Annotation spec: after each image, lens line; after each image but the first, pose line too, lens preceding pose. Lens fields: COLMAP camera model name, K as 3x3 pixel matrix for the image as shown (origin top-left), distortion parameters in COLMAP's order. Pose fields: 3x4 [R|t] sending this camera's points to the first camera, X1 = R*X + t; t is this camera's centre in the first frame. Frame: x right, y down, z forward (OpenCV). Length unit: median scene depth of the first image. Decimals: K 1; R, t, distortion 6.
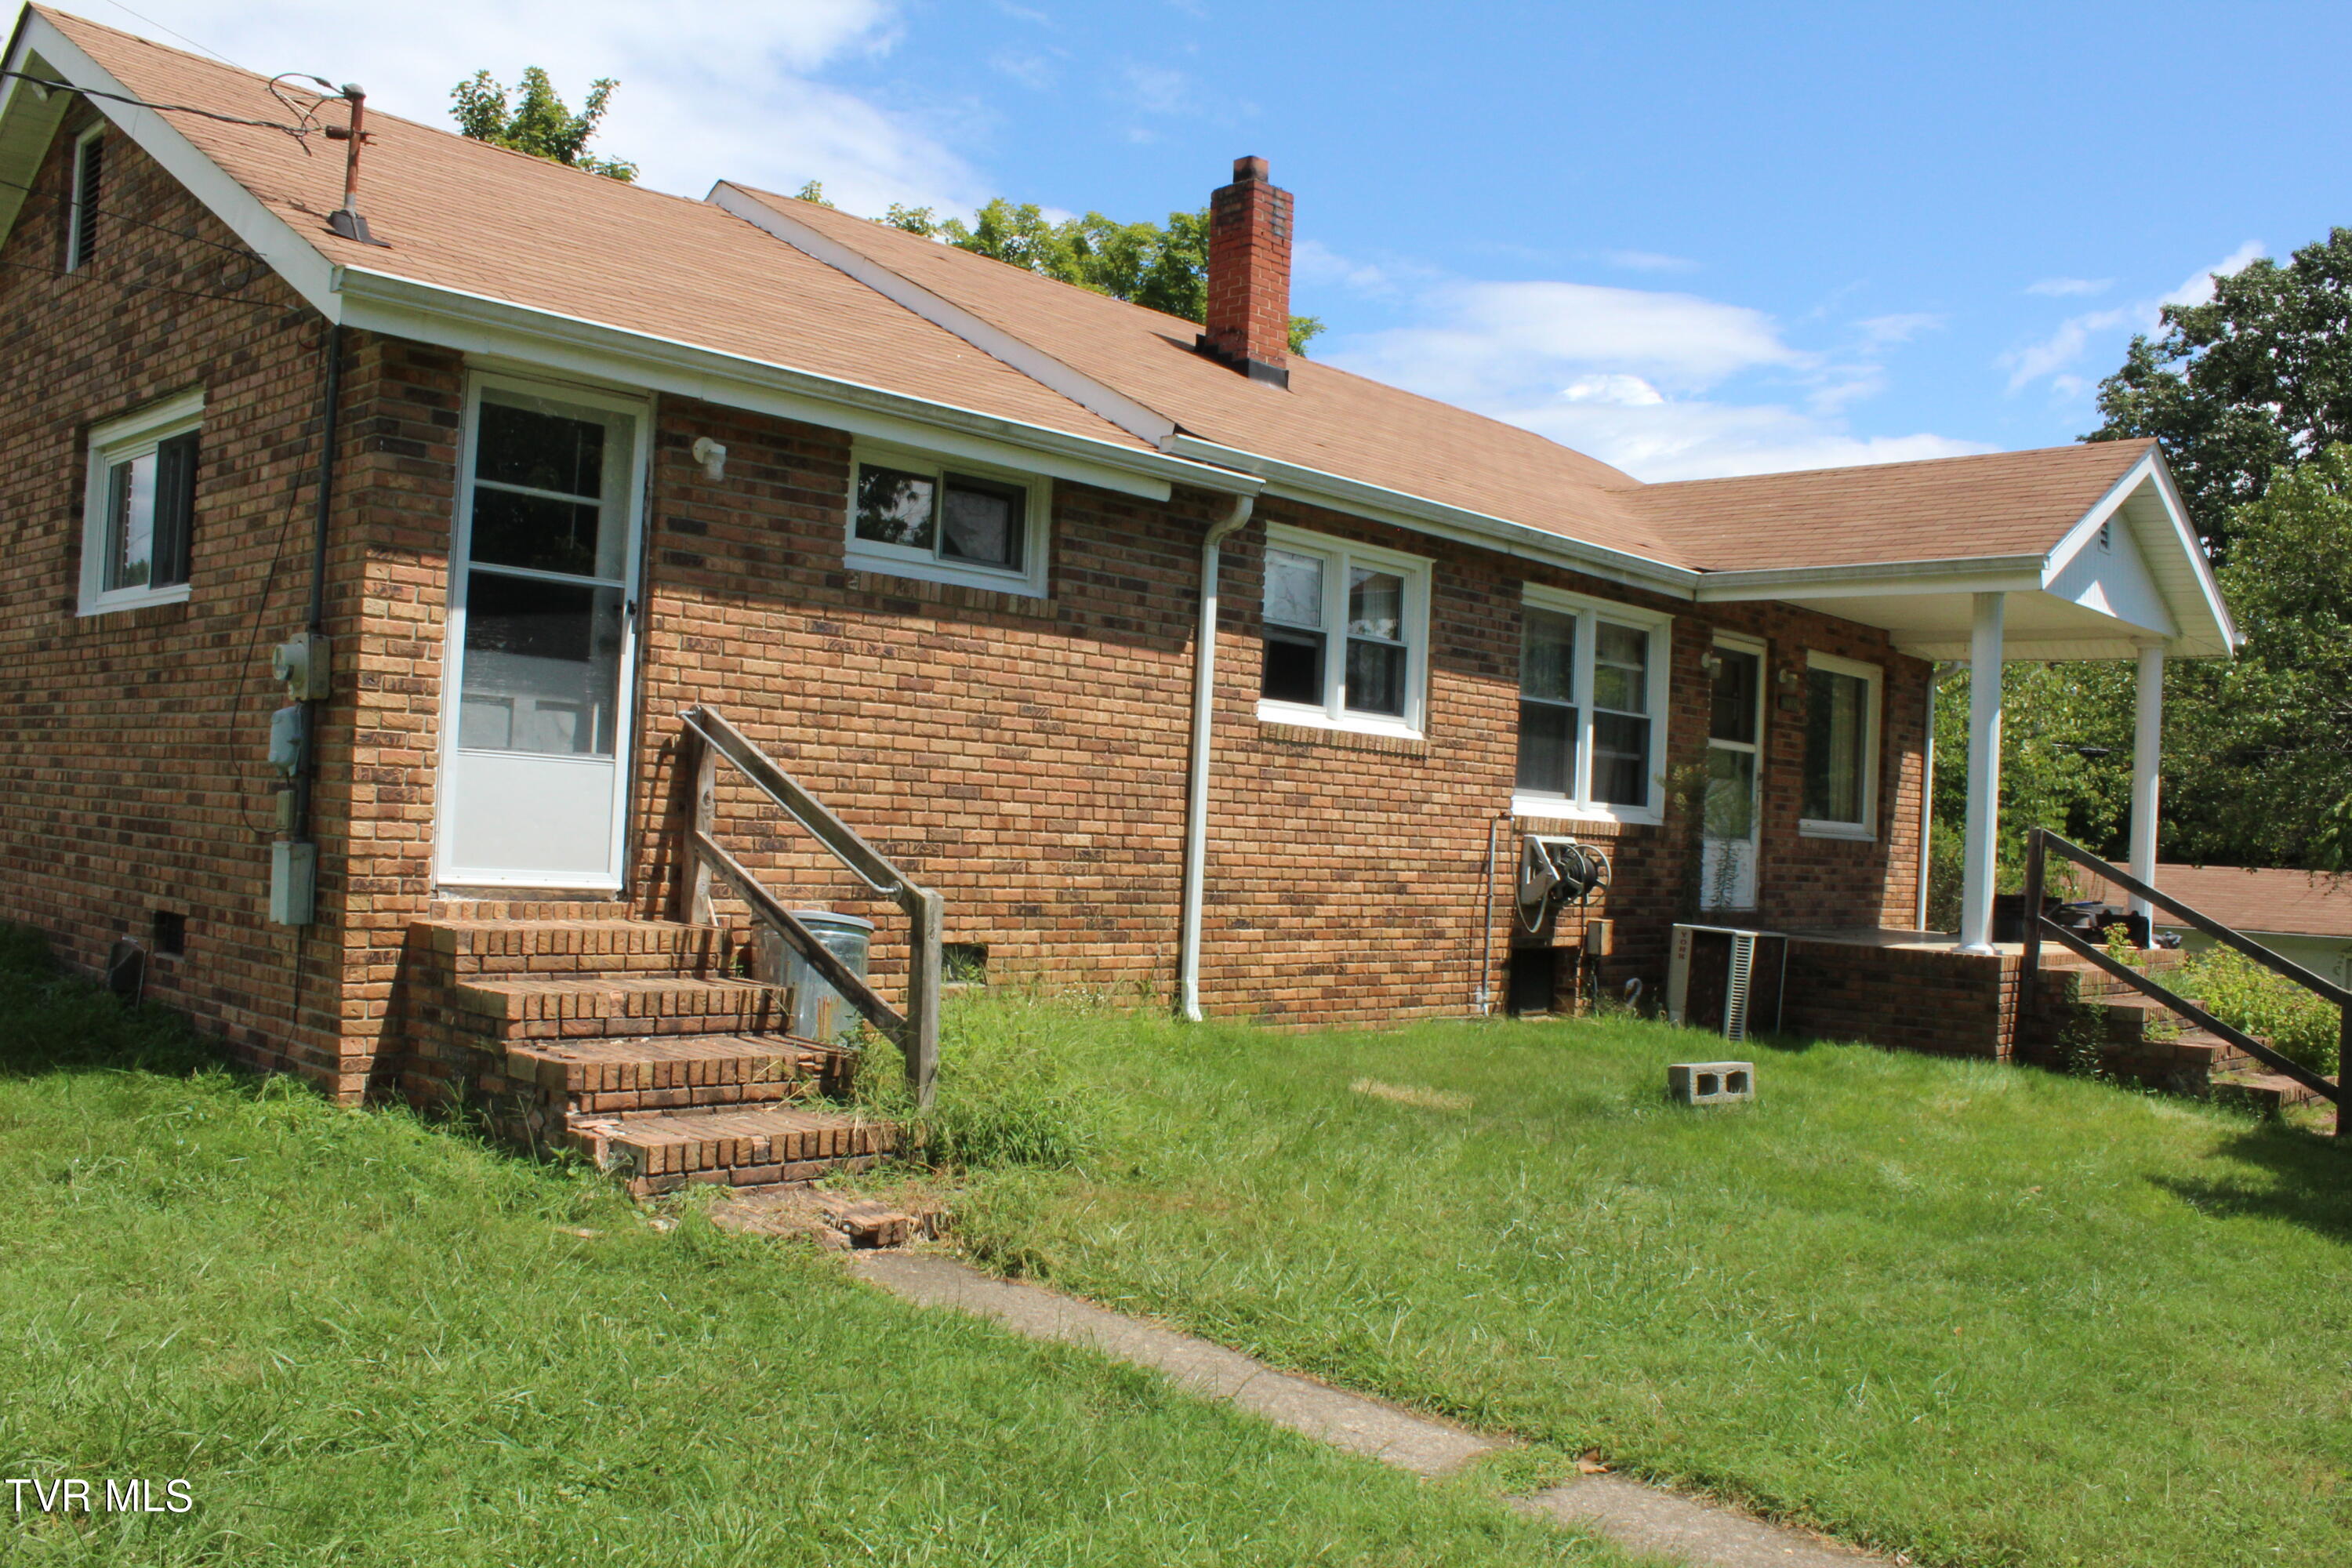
lens RADIAL K [[2012.1, 0, 1176.0], [0, 2012.1, 784.0], [0, 0, 1]] dist [-0.190057, 0.183179]
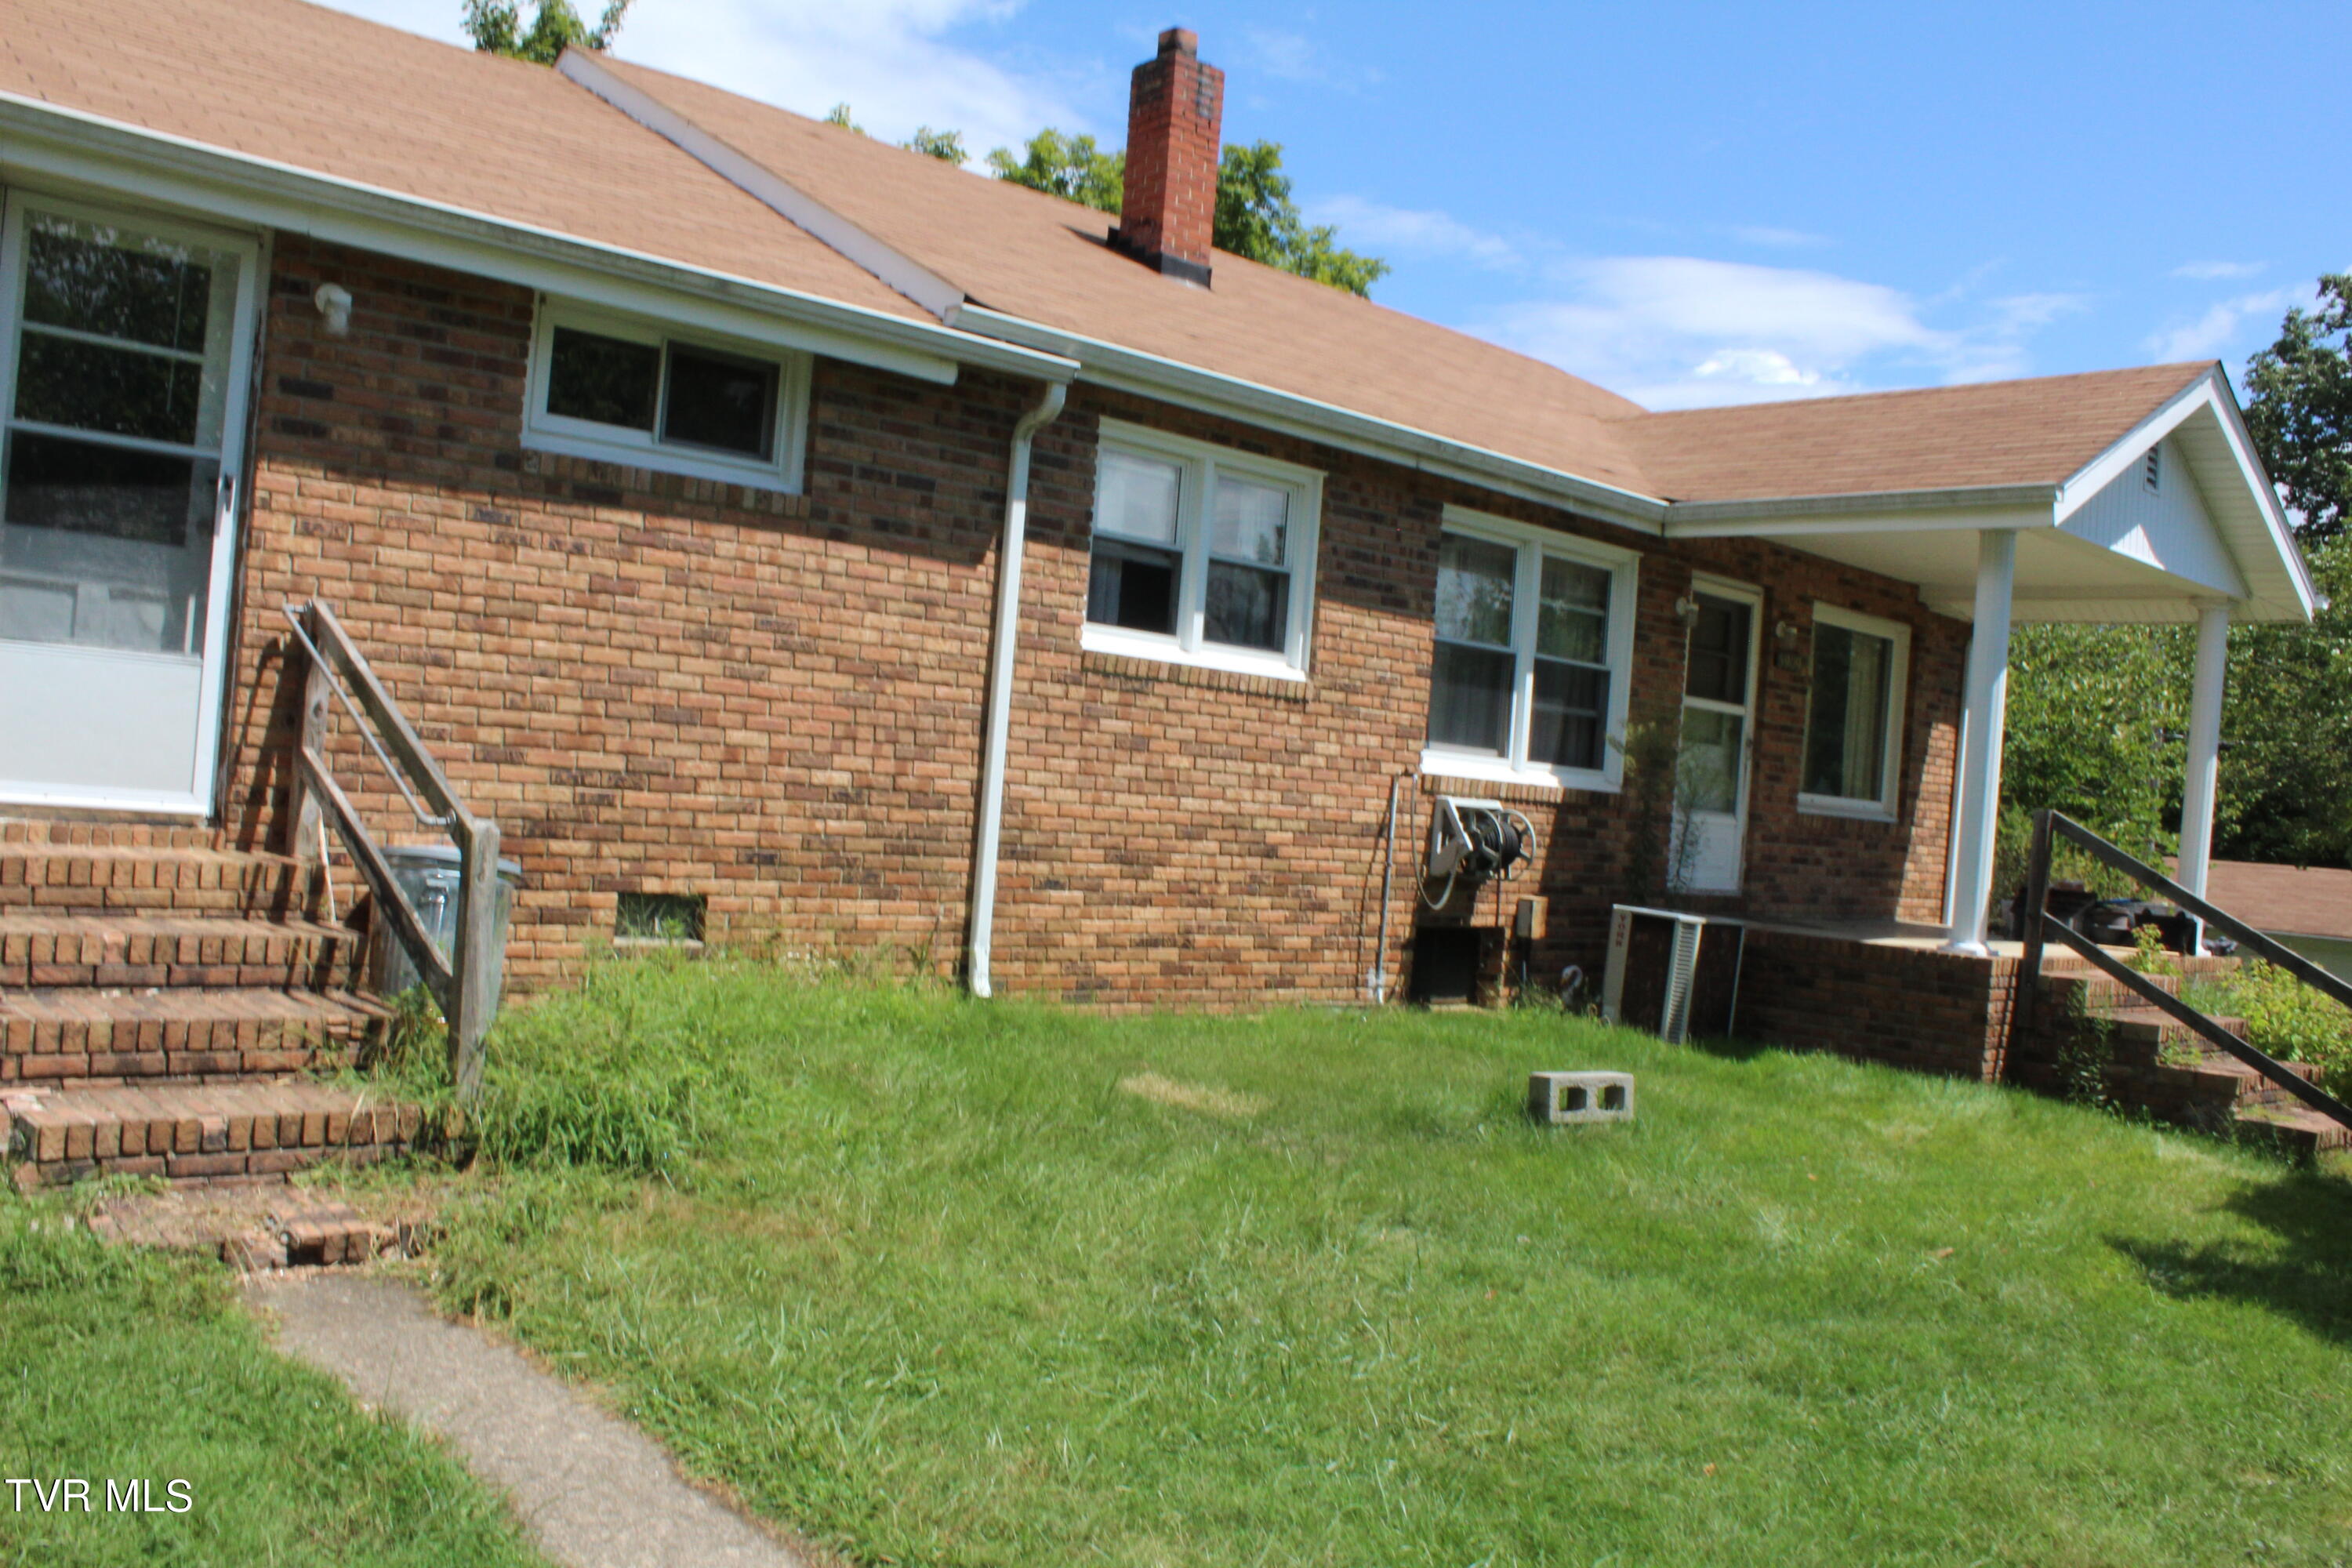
lens RADIAL K [[1993.5, 0, 1173.4], [0, 1993.5, 799.6], [0, 0, 1]] dist [-0.184806, 0.173088]
pose [[0.997012, 0.032098, -0.070269, 0.134626], [-0.030400, 0.999223, 0.025093, 0.009830], [0.071019, -0.022882, 0.997212, 0.147147]]
